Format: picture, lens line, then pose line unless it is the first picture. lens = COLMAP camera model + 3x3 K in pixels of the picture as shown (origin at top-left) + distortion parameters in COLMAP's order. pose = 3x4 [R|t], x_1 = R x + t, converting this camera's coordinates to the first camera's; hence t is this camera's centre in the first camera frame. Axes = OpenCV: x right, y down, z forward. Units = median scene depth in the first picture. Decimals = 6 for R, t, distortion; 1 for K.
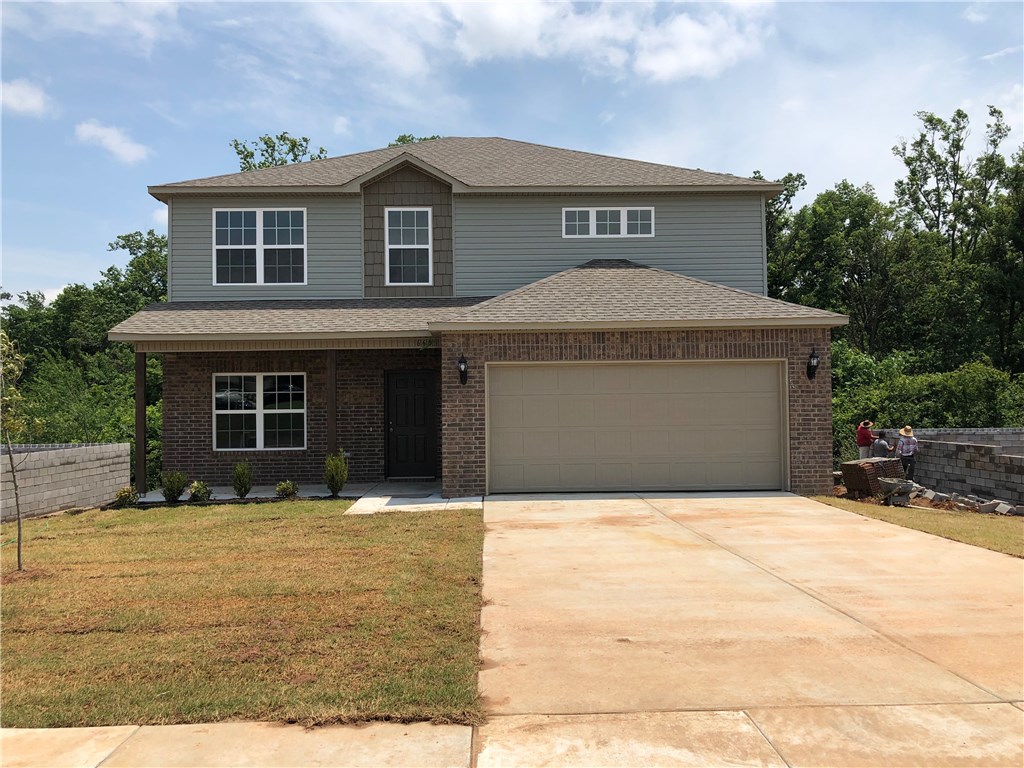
lens RADIAL K [[834.9, 0, 511.8], [0, 834.9, 378.0], [0, 0, 1]] dist [0.149373, 0.000512]
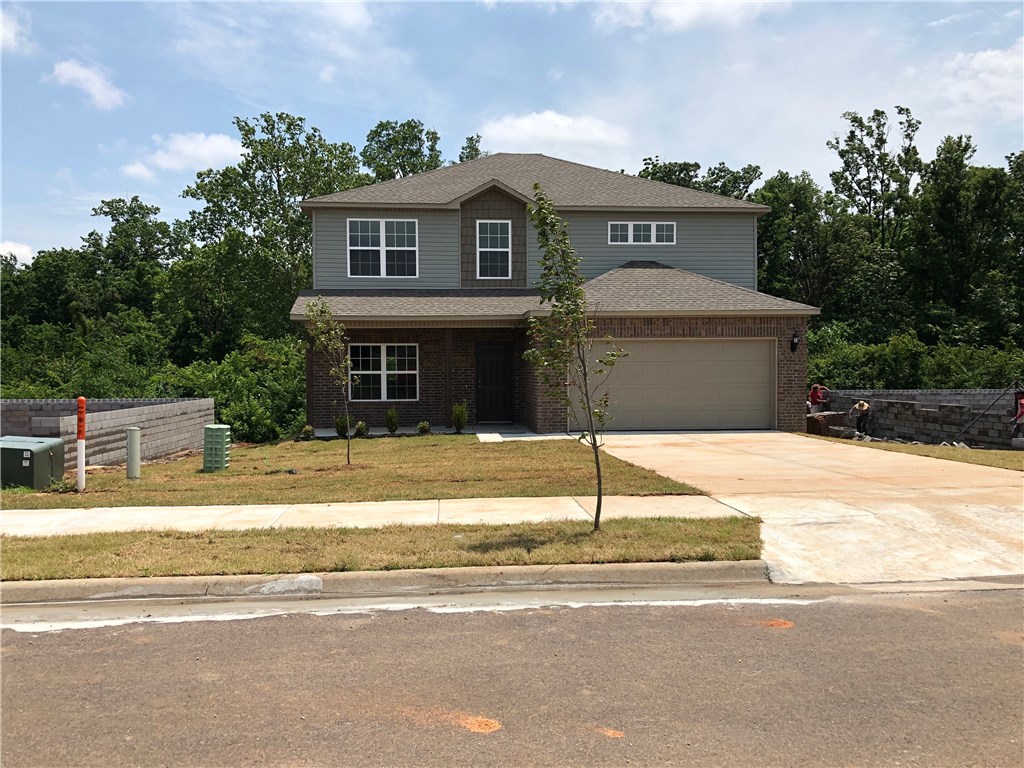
lens RADIAL K [[834.9, 0, 511.8], [0, 834.9, 378.0], [0, 0, 1]] dist [0.149373, 0.000512]
pose [[0.997331, 0.006114, 0.072762, -0.189847], [-0.009092, 0.999131, 0.040665, -0.007367], [-0.072450, -0.041218, 0.996520, -0.333108]]
